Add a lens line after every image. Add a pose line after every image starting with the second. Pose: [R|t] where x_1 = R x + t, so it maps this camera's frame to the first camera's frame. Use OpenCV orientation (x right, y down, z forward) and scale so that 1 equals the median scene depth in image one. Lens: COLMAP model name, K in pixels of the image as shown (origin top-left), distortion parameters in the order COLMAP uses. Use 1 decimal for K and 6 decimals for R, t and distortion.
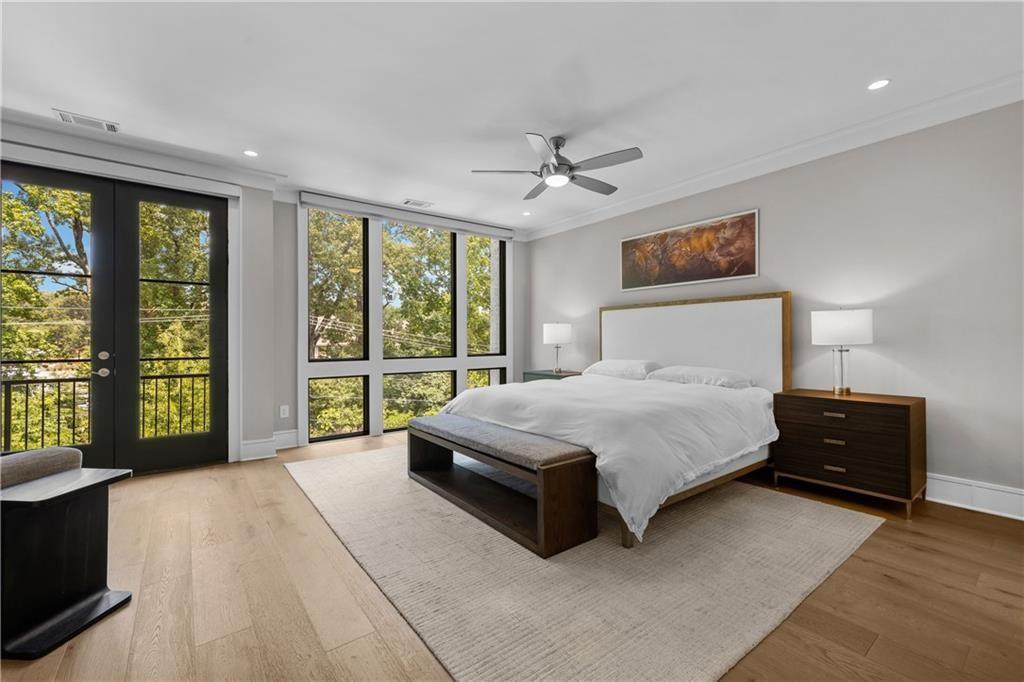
lens RADIAL K [[431.2, 0, 514.4], [0, 431.2, 338.3], [0, 0, 1]] dist [0.002676, 0.000092]
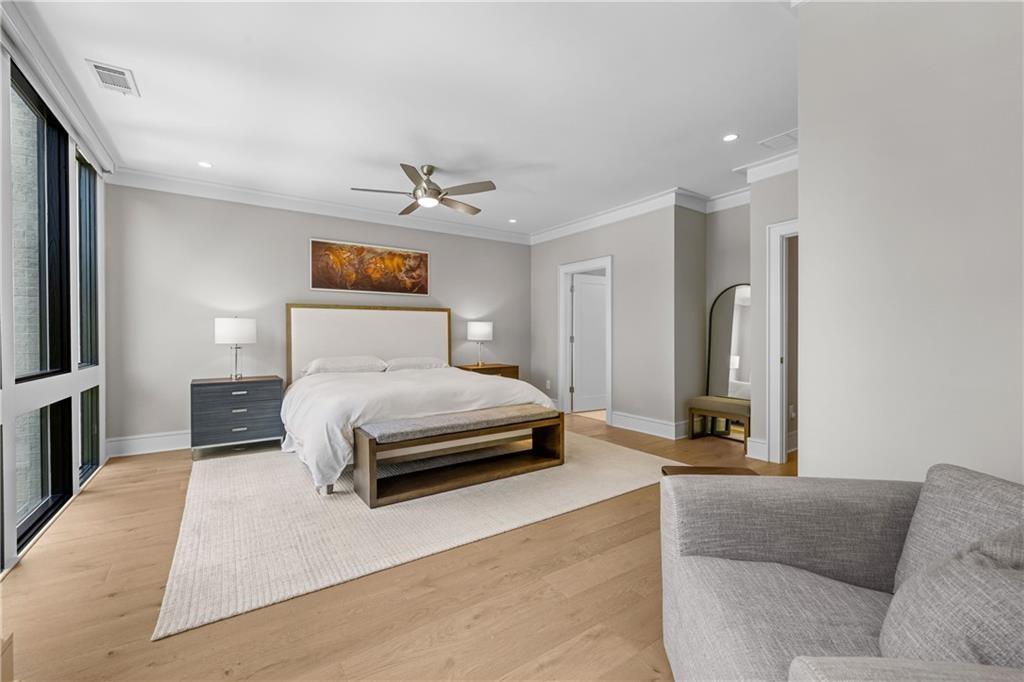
lens RADIAL K [[431.2, 0, 512.8], [0, 431.2, 339.4], [0, 0, 1]] dist [0.002676, 0.000092]
pose [[0.057874, -0.004918, 0.998312, -0.864690], [-0.000836, 0.999987, 0.004975, 0.000583], [-0.998324, -0.001122, 0.057869, 0.567456]]
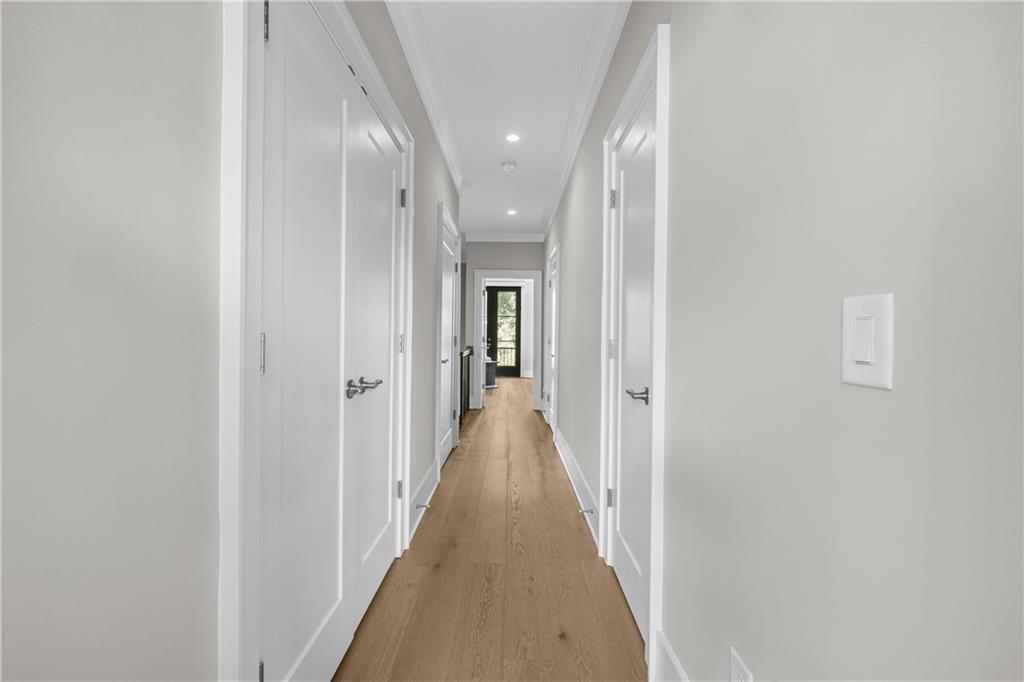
lens RADIAL K [[431.2, 0, 512.0], [0, 431.2, 338.3], [0, 0, 1]] dist [0.002676, 0.000092]
pose [[0.796138, 0.010874, -0.605018, 0.717911], [-0.005325, 0.999926, 0.010964, -0.005565], [0.605092, -0.005507, 0.796137, -0.922384]]
